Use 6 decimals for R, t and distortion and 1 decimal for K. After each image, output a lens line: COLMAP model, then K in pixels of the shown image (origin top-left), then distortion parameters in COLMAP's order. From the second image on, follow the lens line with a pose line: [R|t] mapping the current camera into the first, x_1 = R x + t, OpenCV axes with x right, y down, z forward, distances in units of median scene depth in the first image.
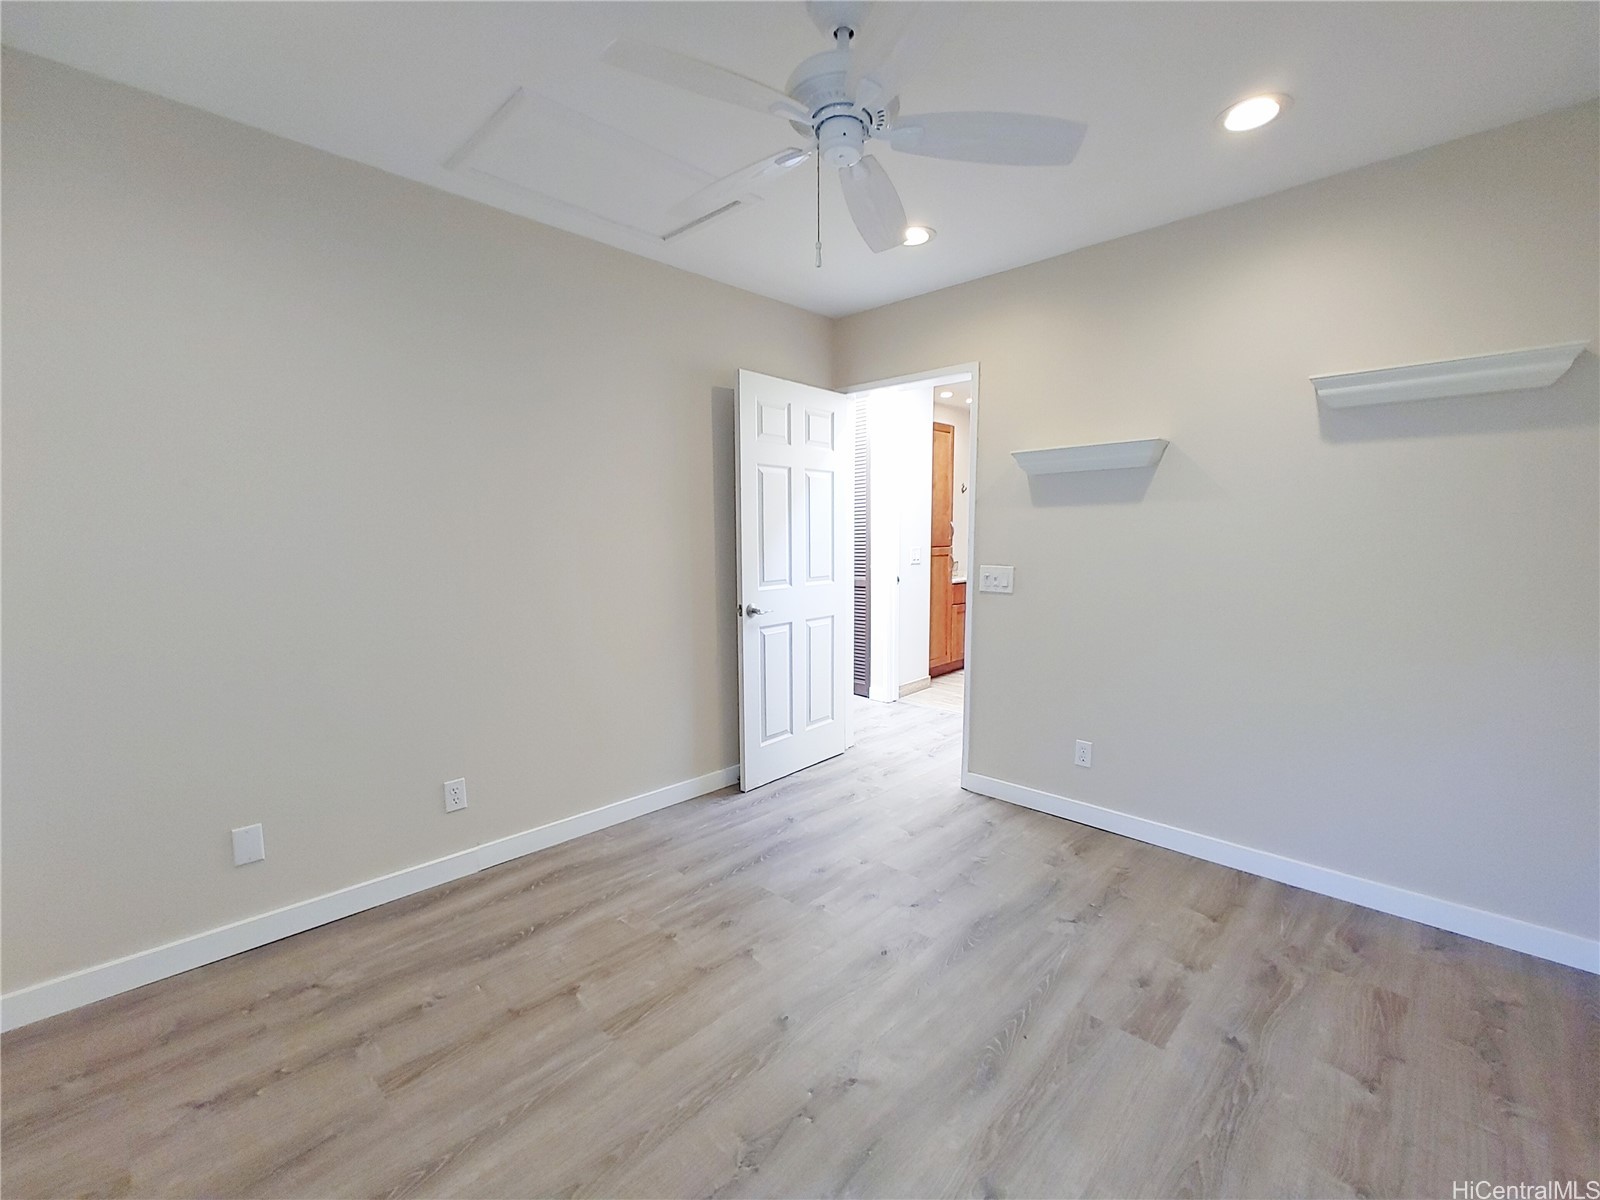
lens RADIAL K [[677.2, 0, 812.2], [0, 677.2, 611.5], [0, 0, 1]] dist [0.000455, 0.001717]
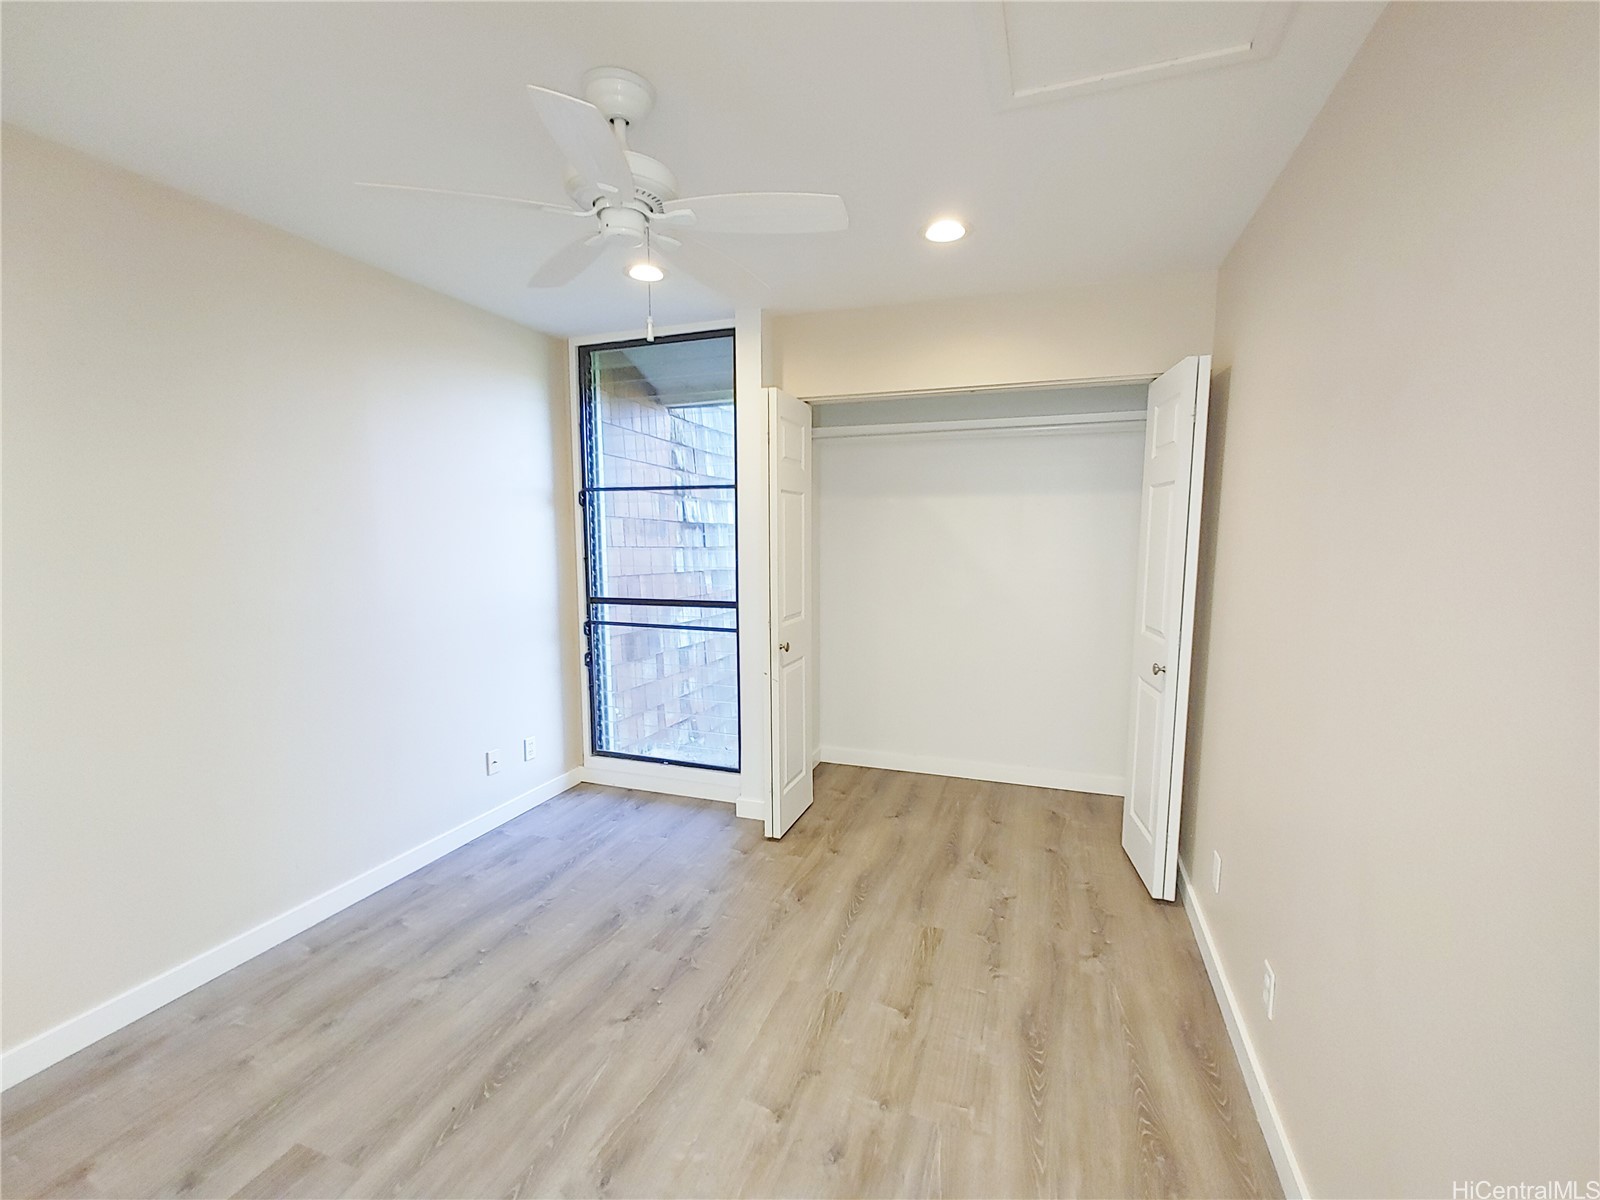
lens RADIAL K [[677.2, 0, 812.2], [0, 677.2, 611.5], [0, 0, 1]] dist [0.000455, 0.001717]
pose [[-0.914212, 0.047326, -0.402463, 0.182422], [-0.046870, 0.974143, 0.221018, -0.288862], [0.402516, 0.220921, -0.888355, 1.750404]]
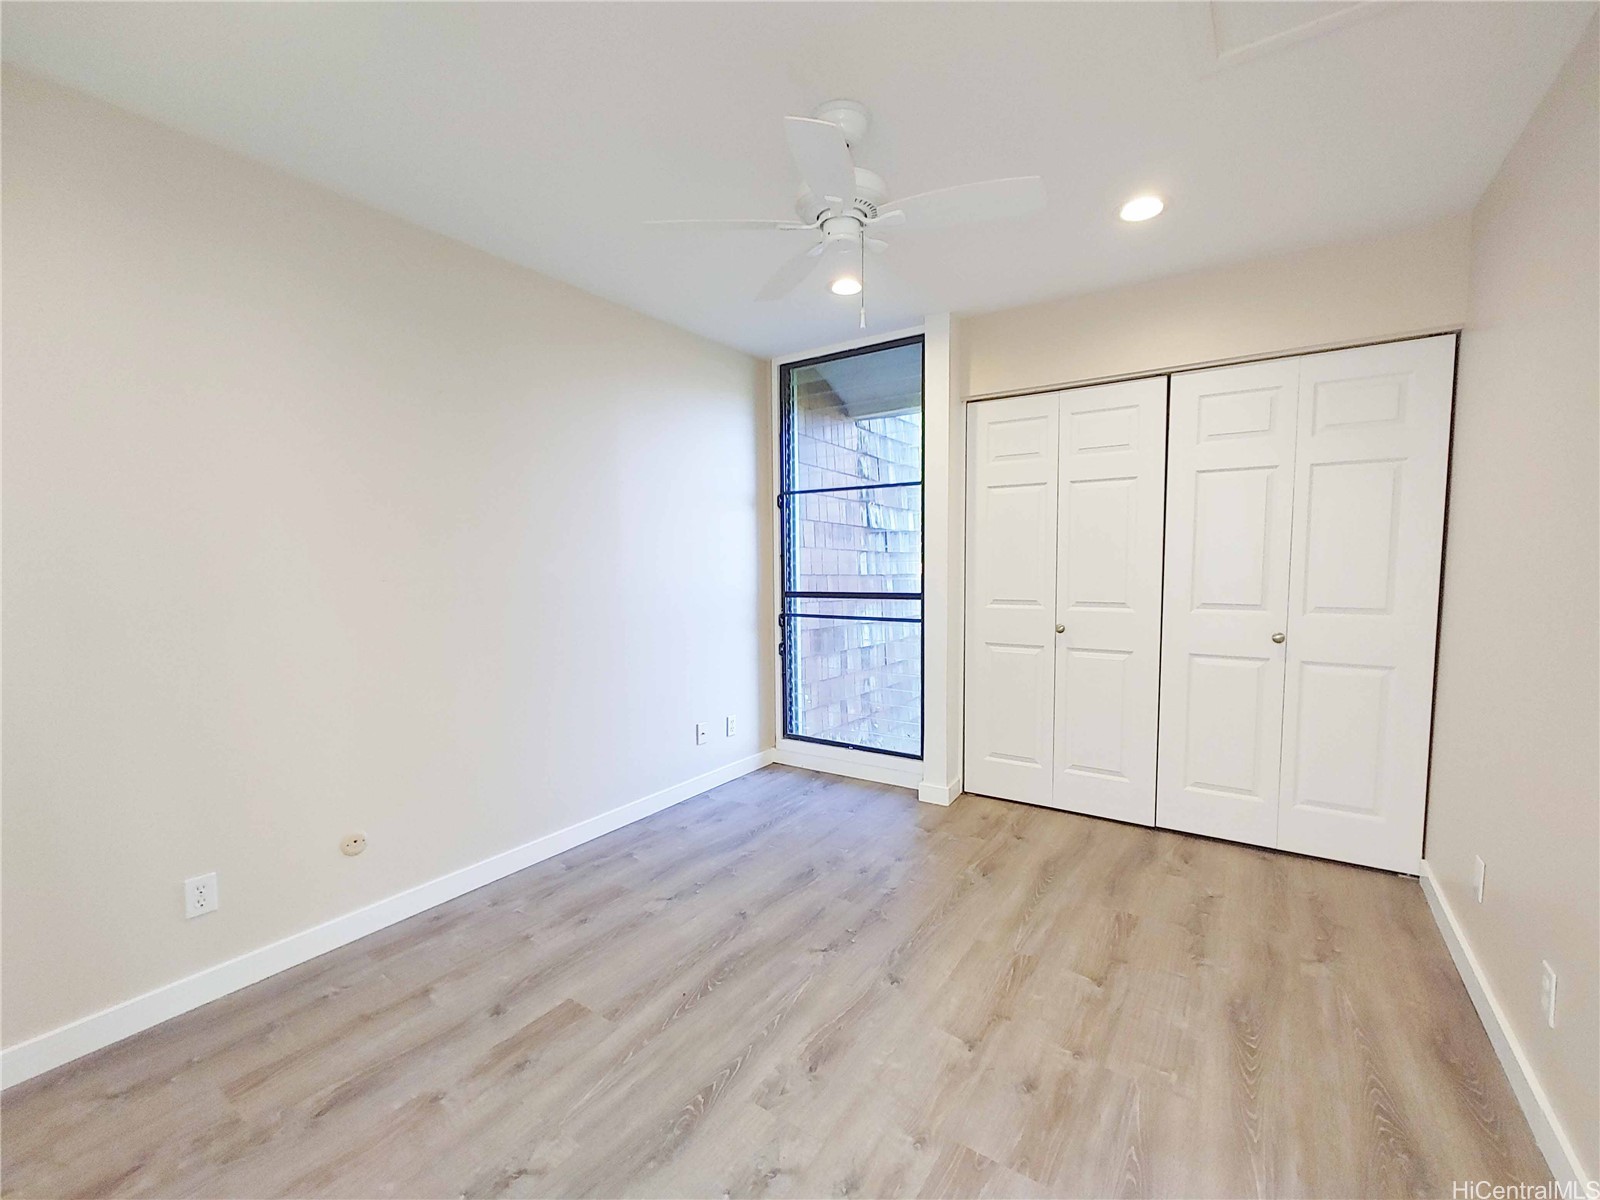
lens RADIAL K [[677.2, 0, 812.2], [0, 677.2, 611.5], [0, 0, 1]] dist [0.000455, 0.001717]
pose [[-0.986036, 0.022594, -0.164993, 0.250486], [-0.009141, 0.981917, 0.189093, -0.207578], [0.166282, 0.187961, -0.967999, 1.841766]]
